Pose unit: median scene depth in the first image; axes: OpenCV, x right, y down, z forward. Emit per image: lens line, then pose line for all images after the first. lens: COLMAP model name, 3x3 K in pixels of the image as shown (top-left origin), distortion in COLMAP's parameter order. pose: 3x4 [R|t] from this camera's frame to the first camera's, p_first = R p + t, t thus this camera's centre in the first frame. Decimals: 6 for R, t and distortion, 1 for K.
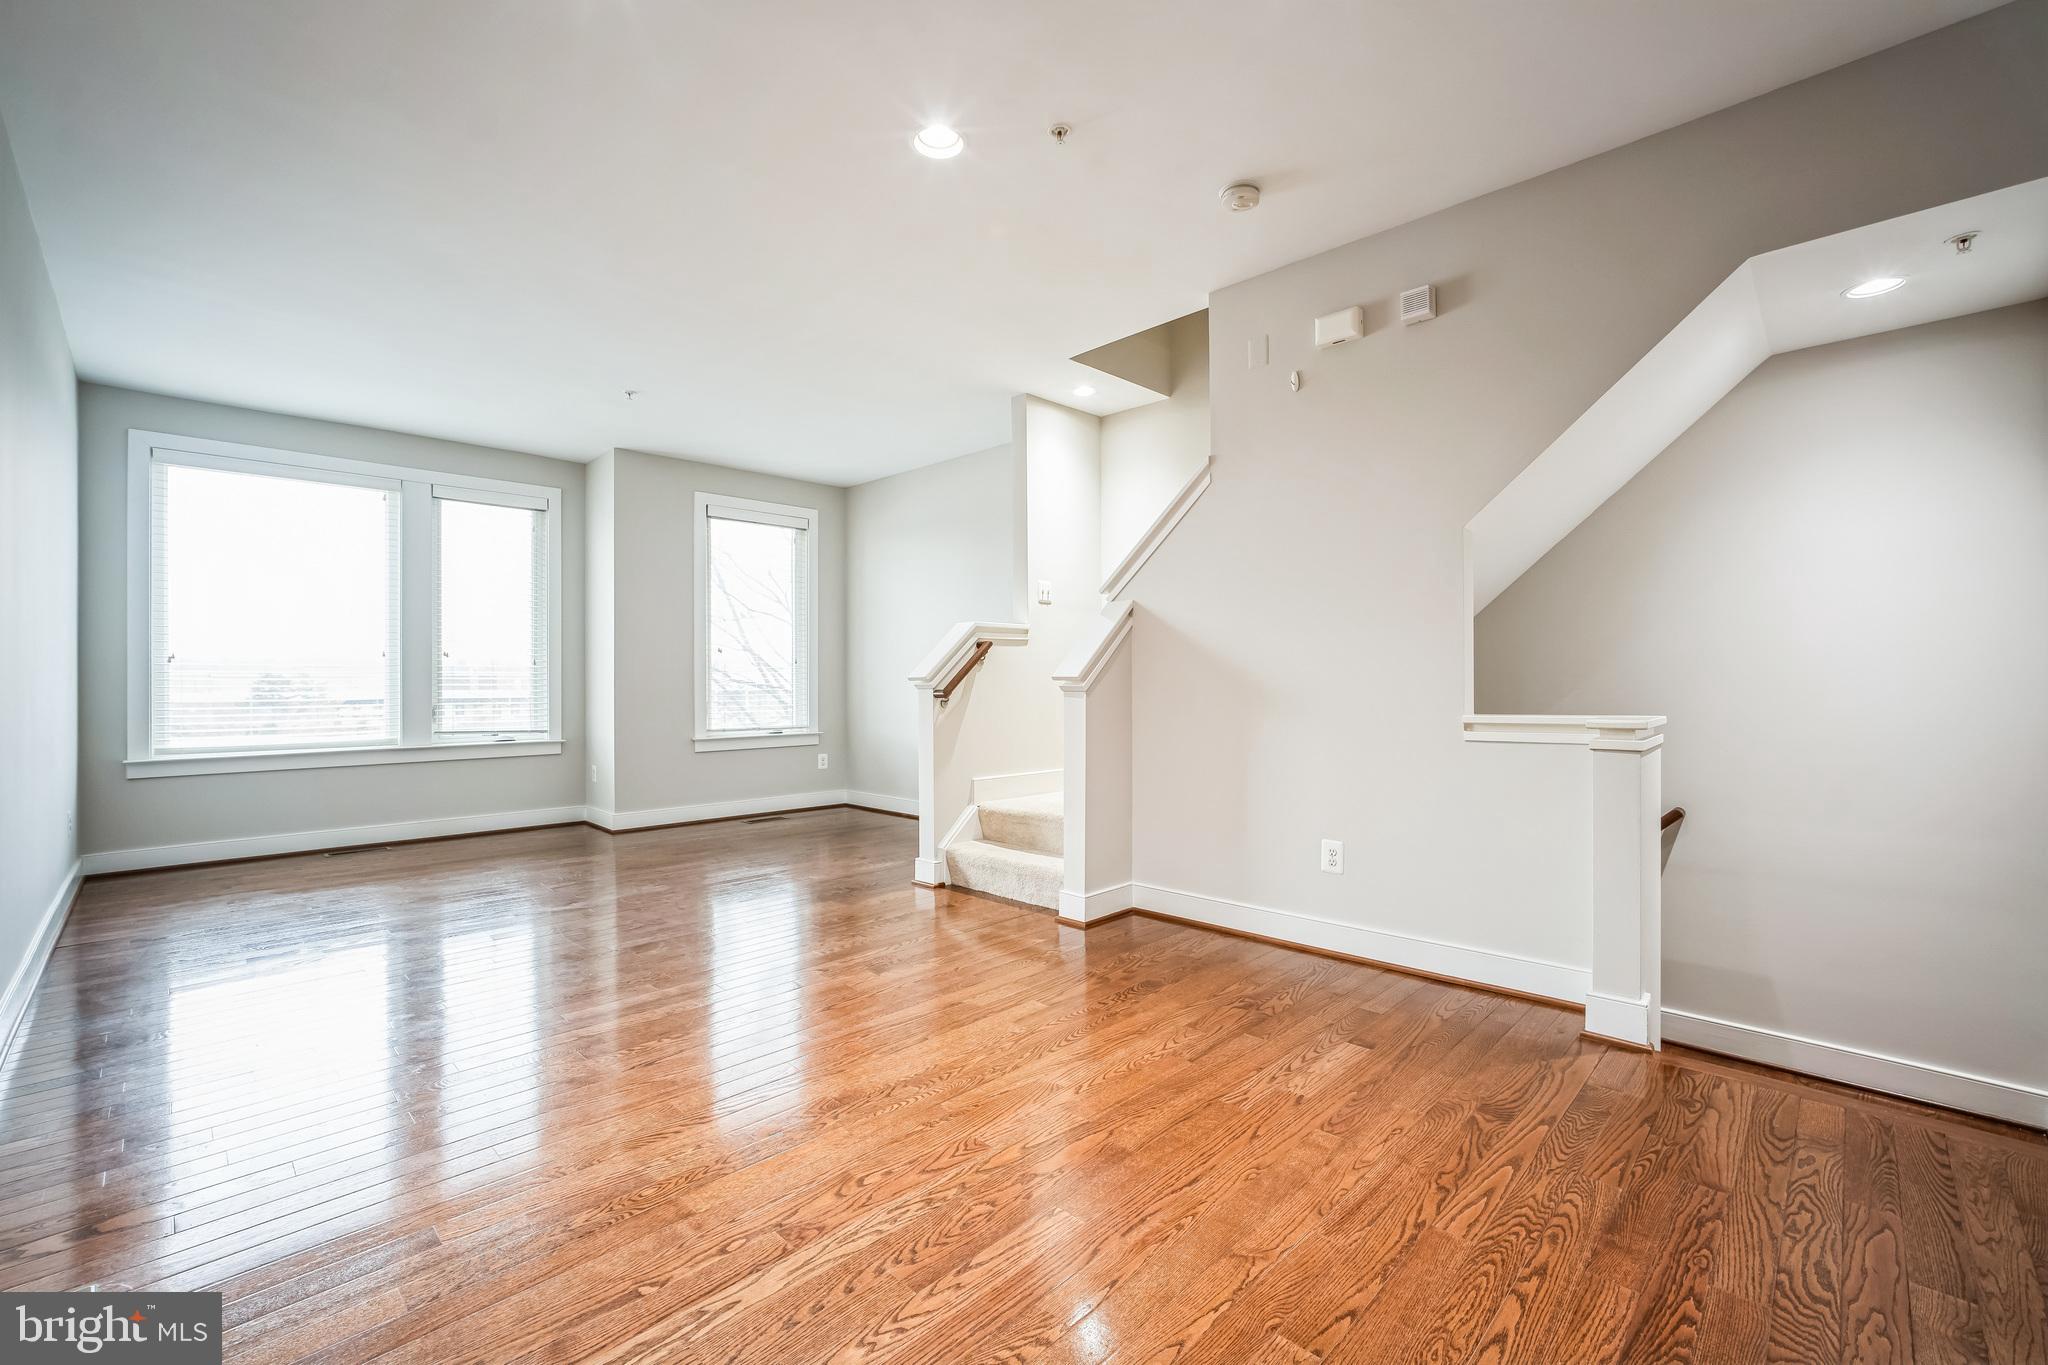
lens RADIAL K [[859.7, 0, 1024.0], [0, 859.7, 682.5], [0, 0, 1]] dist [0.000052, 0.000078]
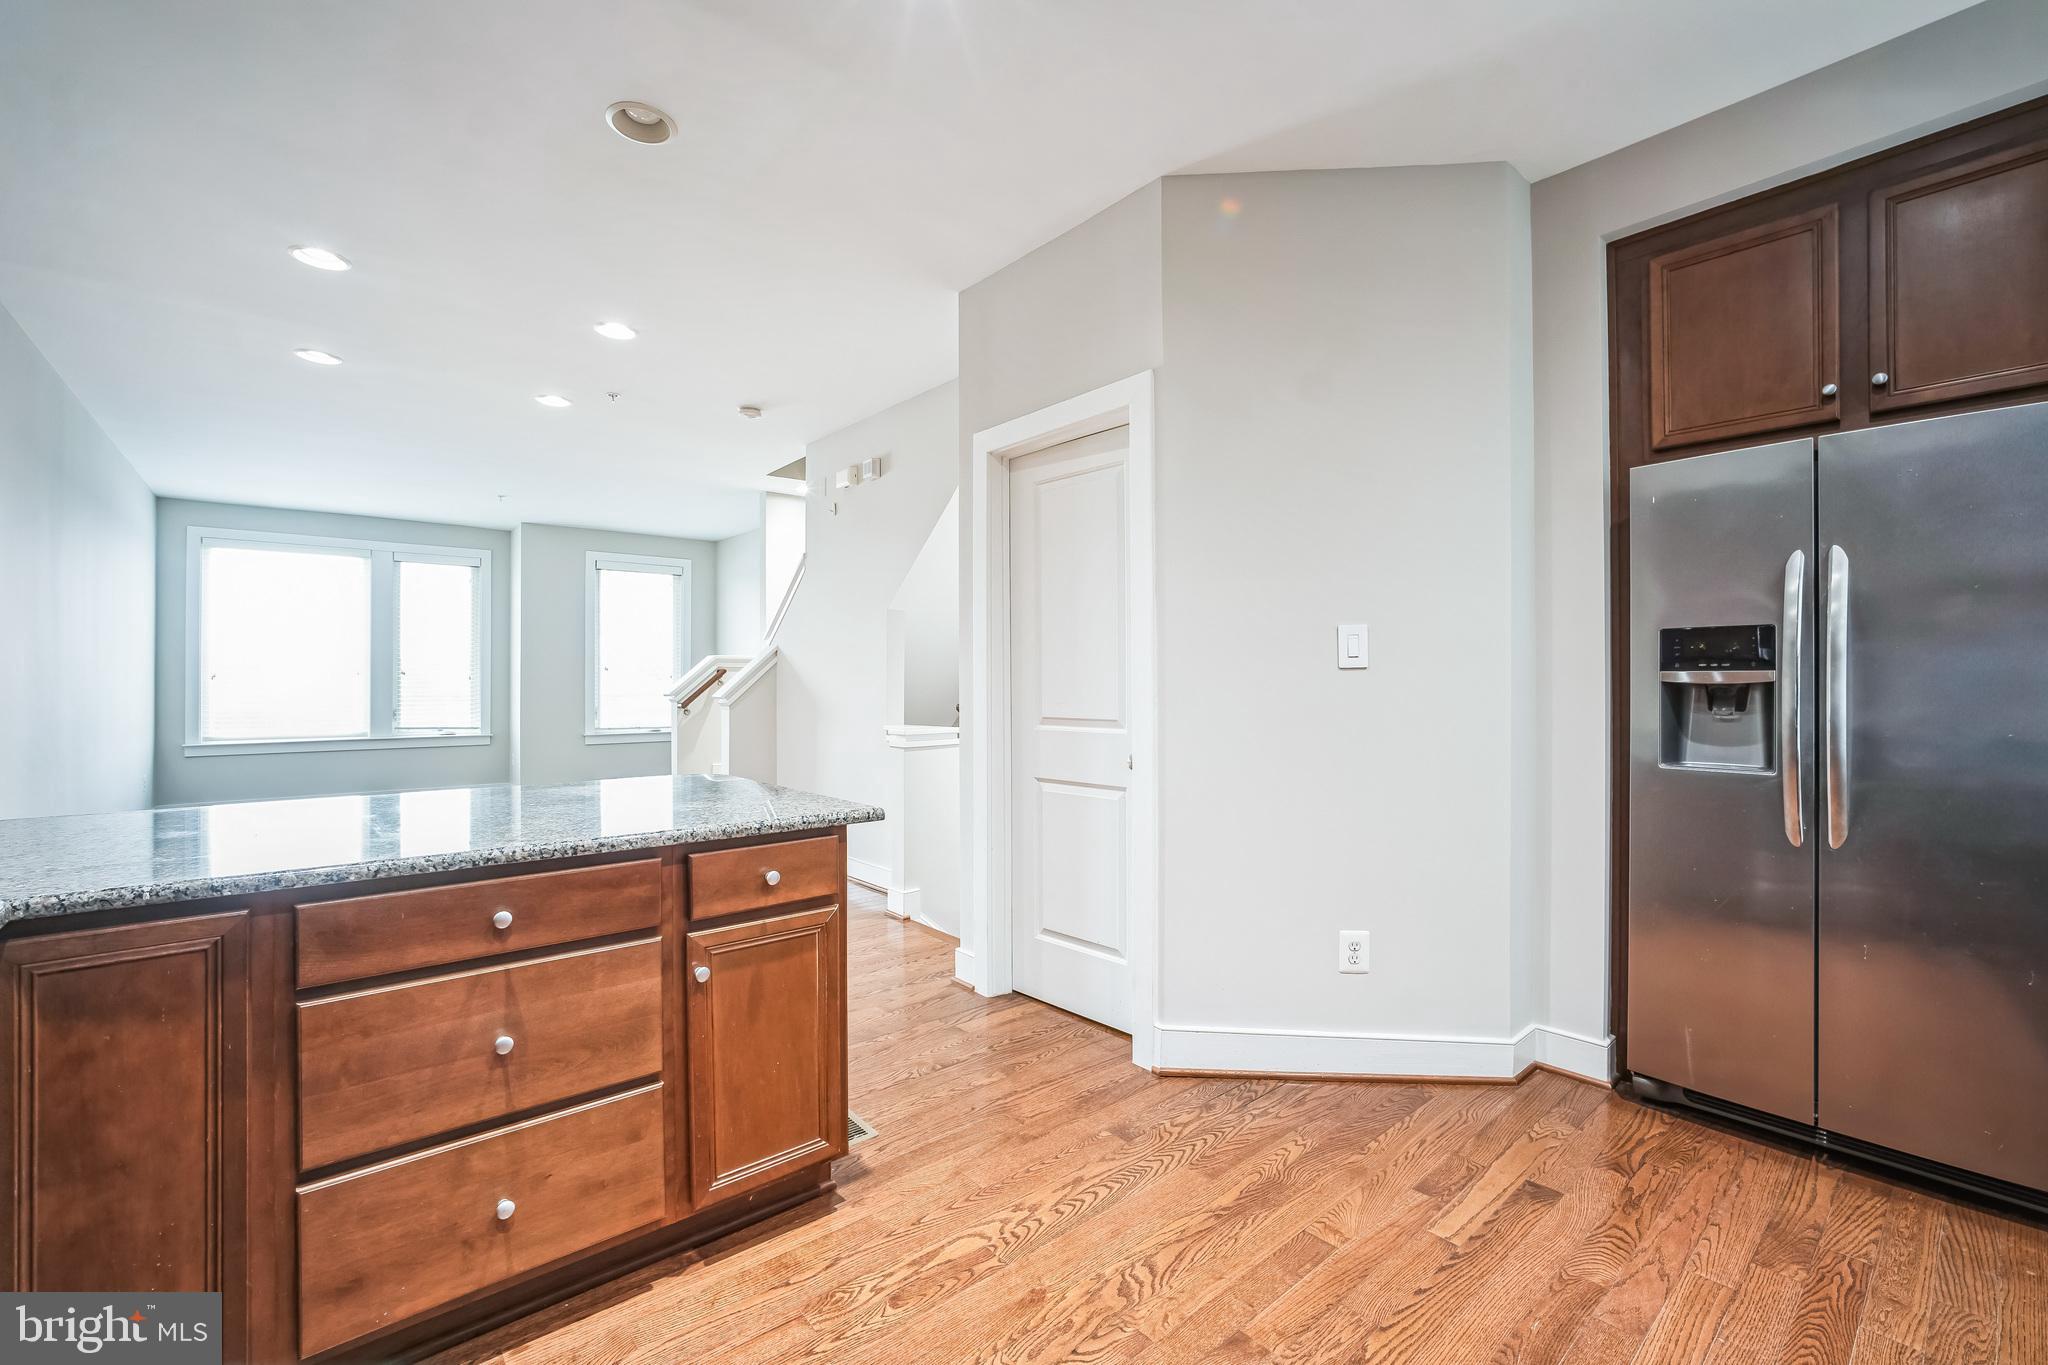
lens RADIAL K [[859.7, 0, 1024.0], [0, 859.7, 682.5], [0, 0, 1]] dist [0.000052, 0.000078]
pose [[0.995750, 0.003958, -0.092016, 0.469303], [-0.004028, 0.999992, -0.000581, -0.019865], [0.092013, 0.000949, 0.995757, -0.307492]]
